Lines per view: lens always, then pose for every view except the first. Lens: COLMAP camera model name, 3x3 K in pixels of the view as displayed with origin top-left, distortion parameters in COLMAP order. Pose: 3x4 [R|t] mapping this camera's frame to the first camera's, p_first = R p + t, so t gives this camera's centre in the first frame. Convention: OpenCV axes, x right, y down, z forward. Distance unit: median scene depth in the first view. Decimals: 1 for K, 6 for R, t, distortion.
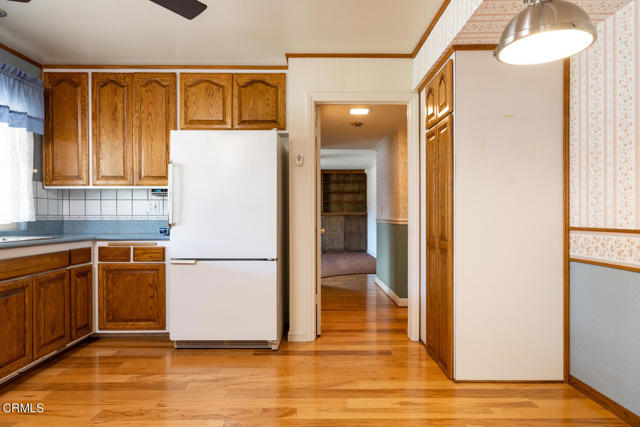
lens RADIAL K [[431.0, 0, 320.3], [0, 431.0, 216.9], [0, 0, 1]] dist [0.012566, -0.000583]
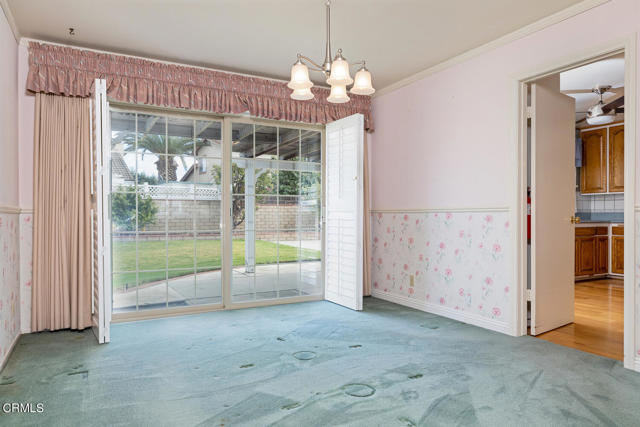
lens RADIAL K [[431.0, 0, 320.6], [0, 431.0, 215.1], [0, 0, 1]] dist [0.012566, -0.000583]
pose [[0.475372, 0.007483, -0.879753, 0.495064], [-0.005647, 0.999969, 0.005454, 0.018298], [0.879767, 0.002375, 0.475400, -0.919717]]
